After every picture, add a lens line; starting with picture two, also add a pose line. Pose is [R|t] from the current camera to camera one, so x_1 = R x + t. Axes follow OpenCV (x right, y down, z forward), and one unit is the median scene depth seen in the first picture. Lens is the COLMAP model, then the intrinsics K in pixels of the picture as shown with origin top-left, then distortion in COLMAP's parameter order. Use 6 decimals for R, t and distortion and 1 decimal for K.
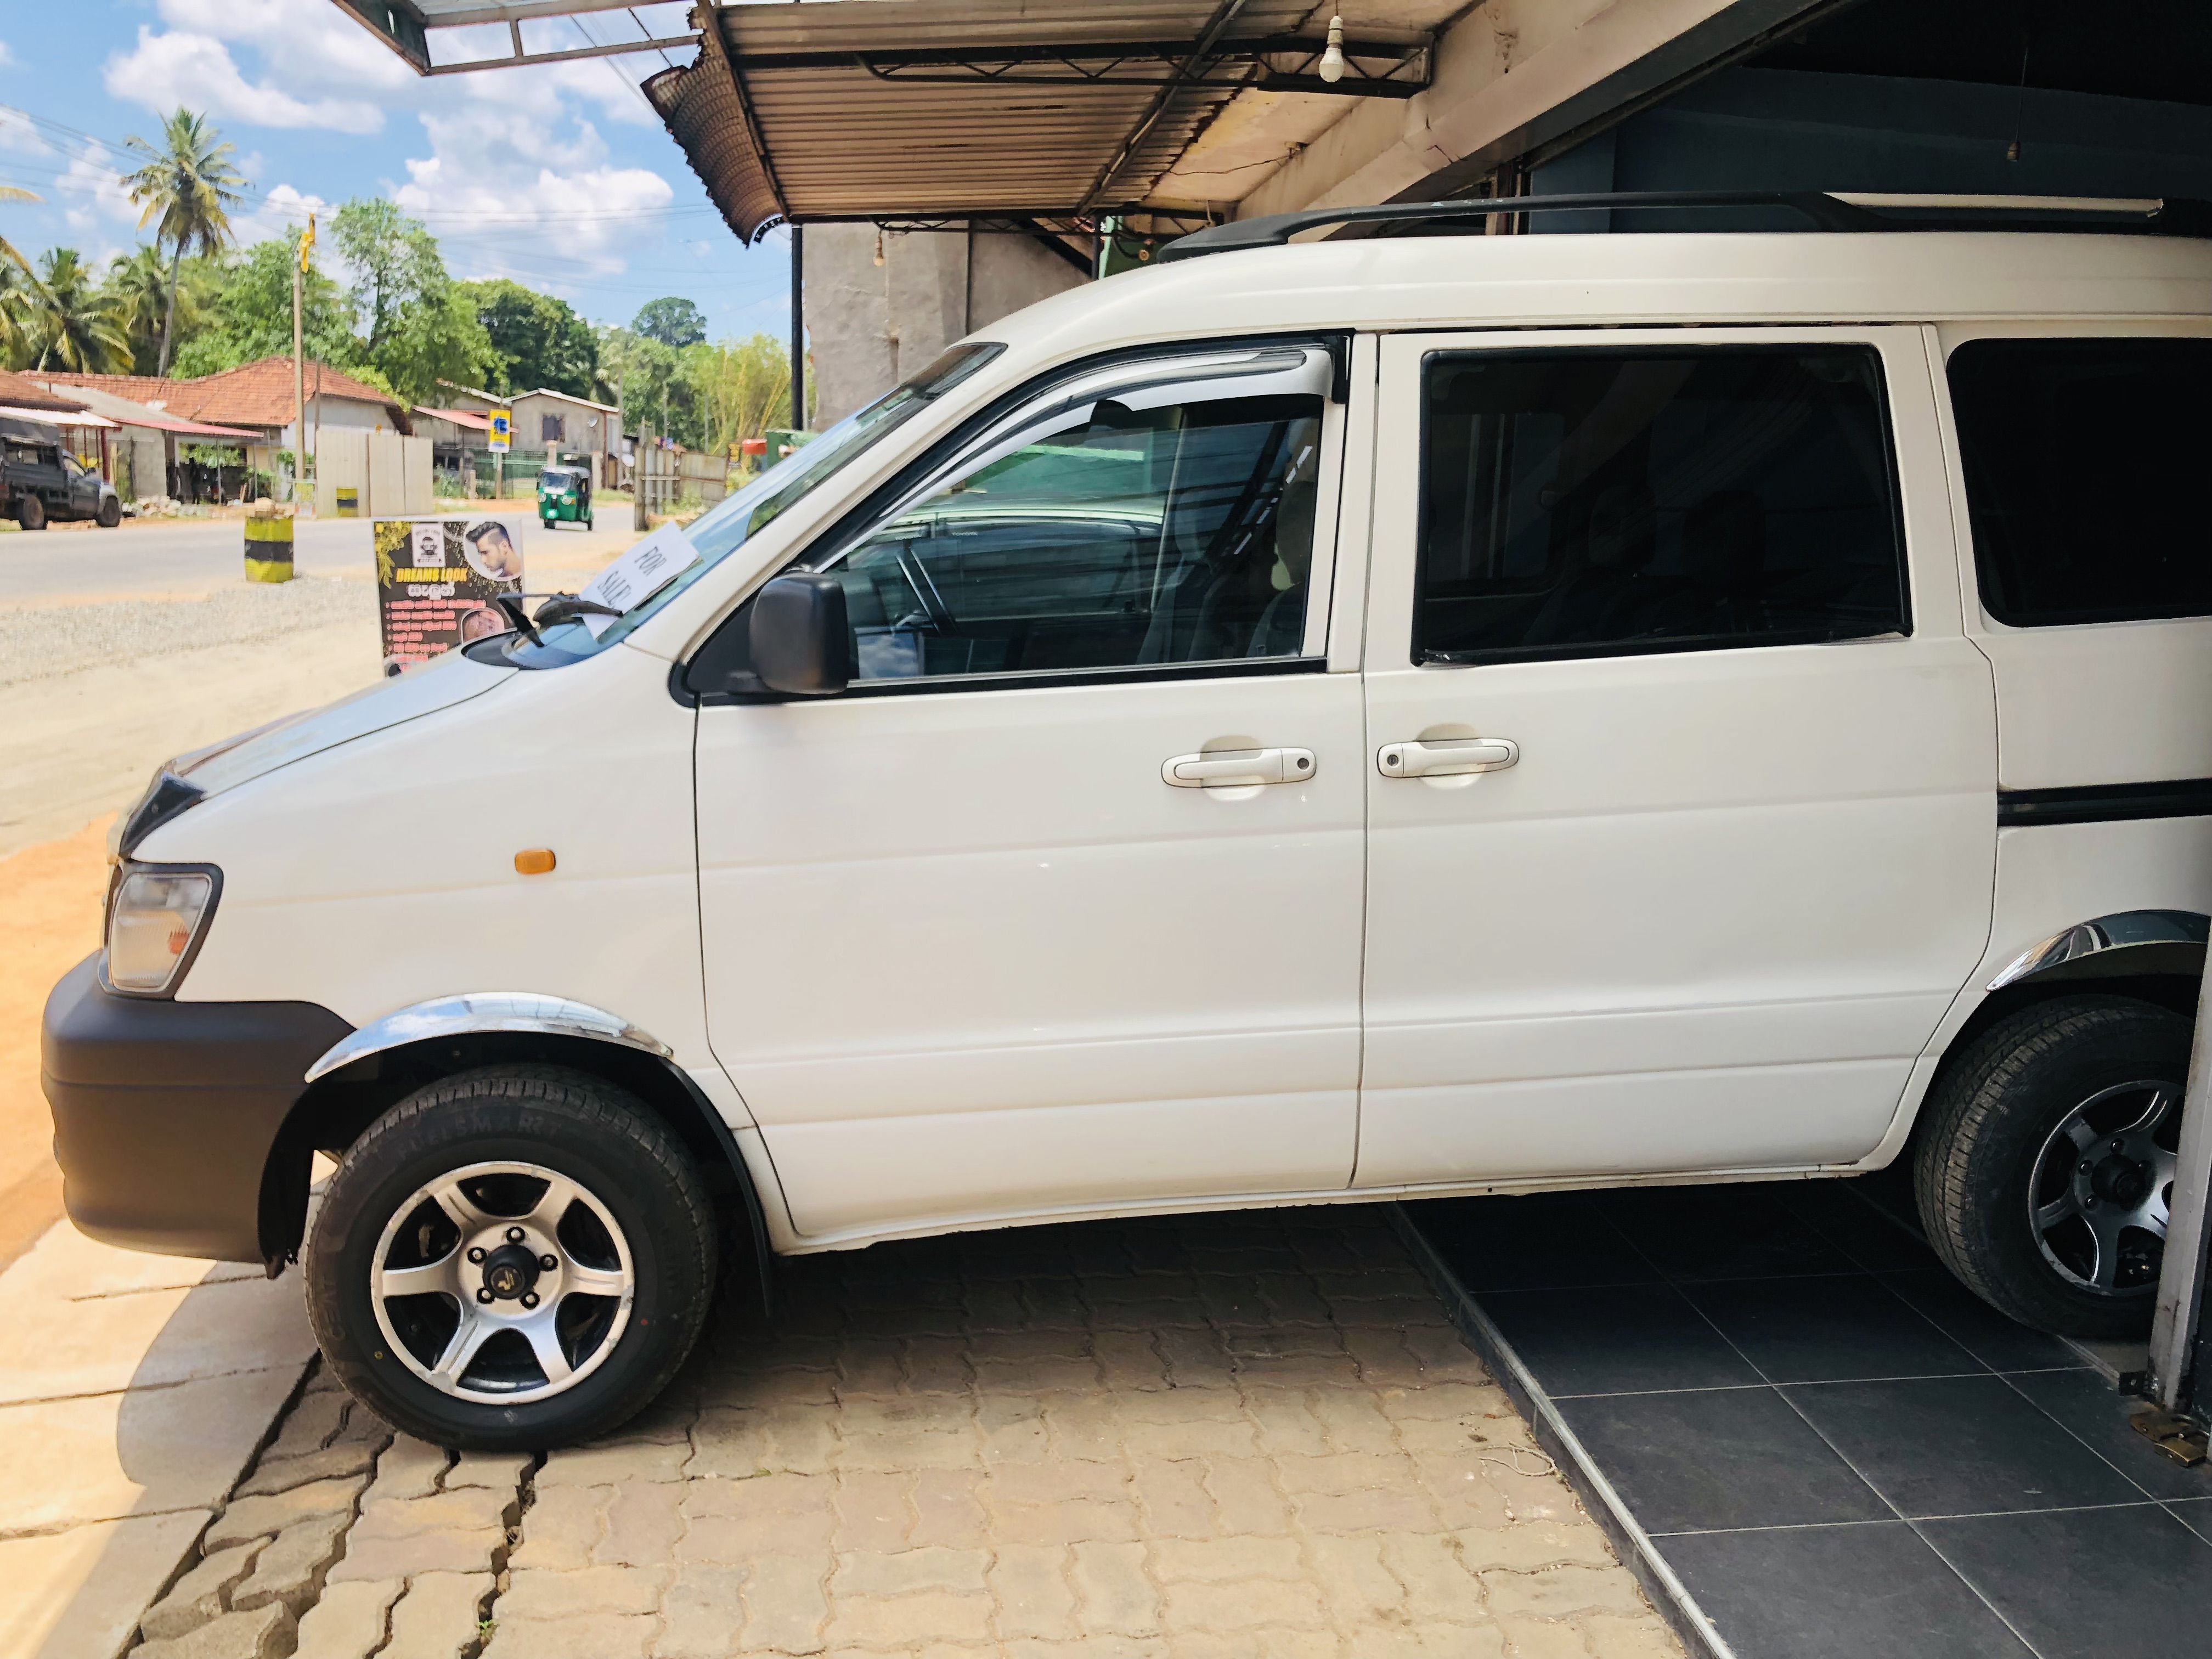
lens RADIAL K [[1832.6, 0, 1106.0], [0, 1832.6, 829.5], [0, 0, 1]] dist [0.003736, -0.001098]
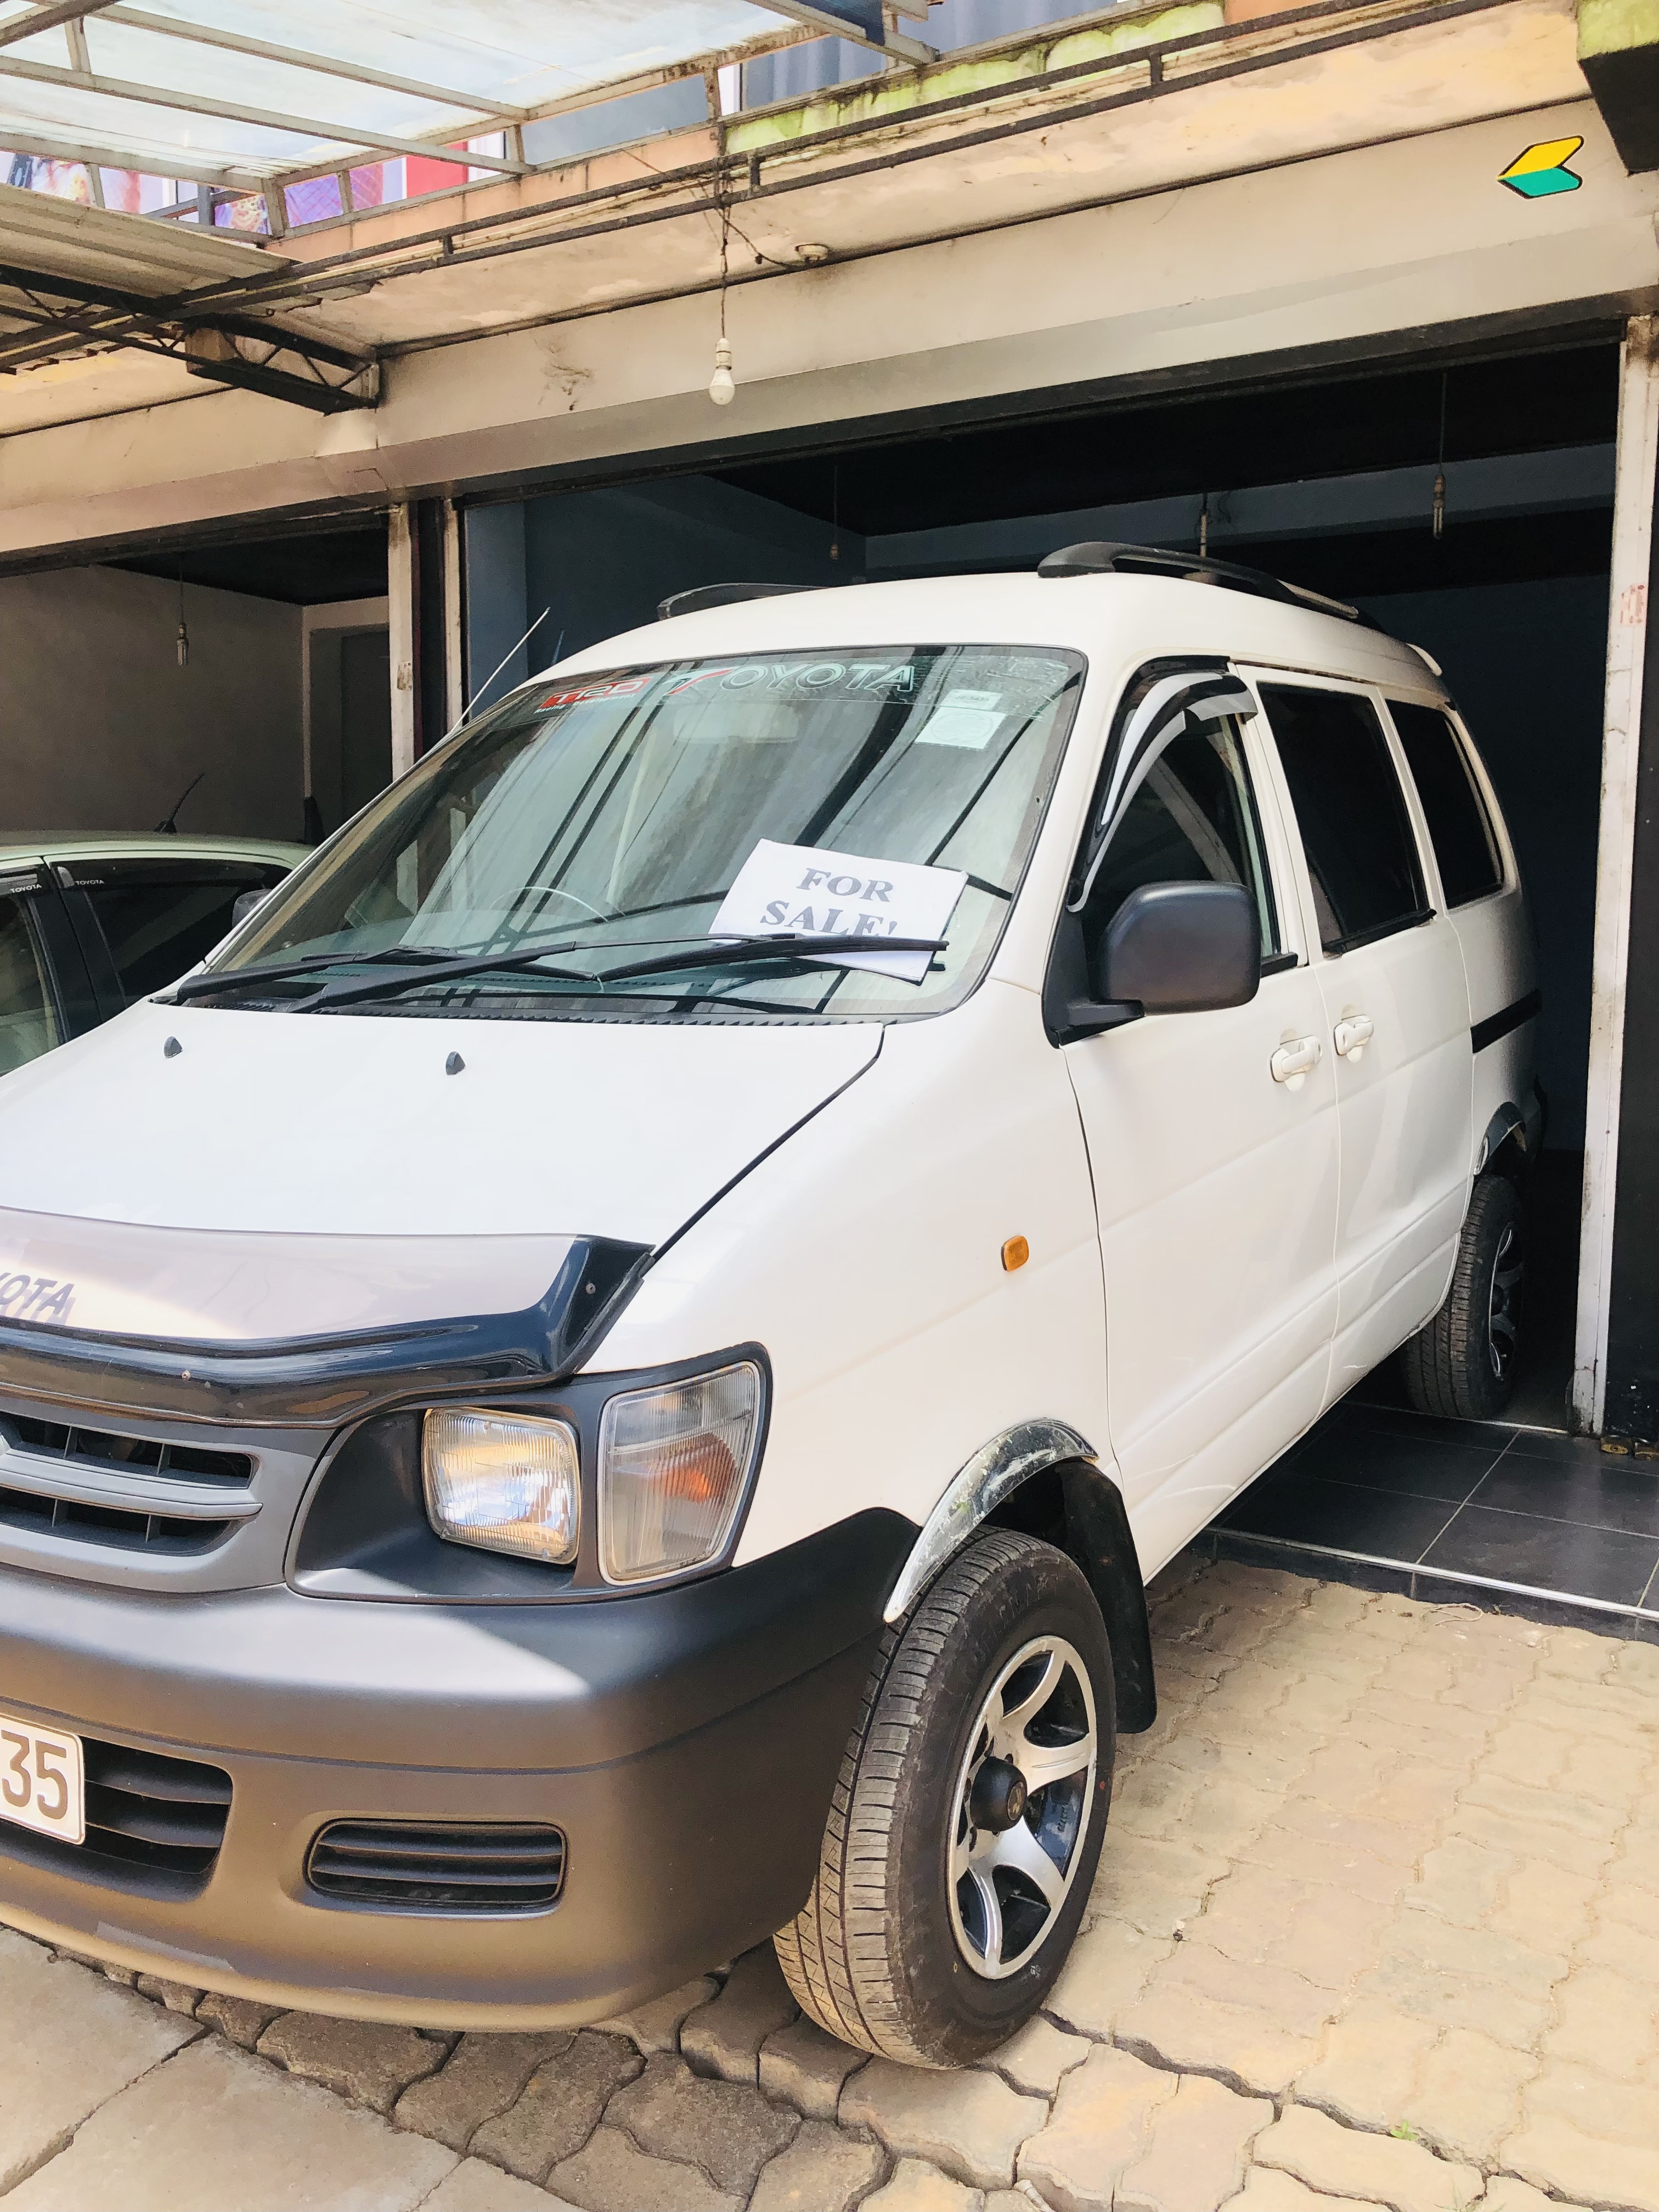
lens RADIAL K [[1832.6, 0, 829.5], [0, 1832.6, 1106.0], [0, 0, 1]] dist [0.003736, -0.001098]
pose [[0.625409, -0.116422, 0.771563, -0.939345], [0.153351, 0.987862, 0.024757, -0.075188], [-0.765080, 0.102836, 0.635671, 0.537806]]
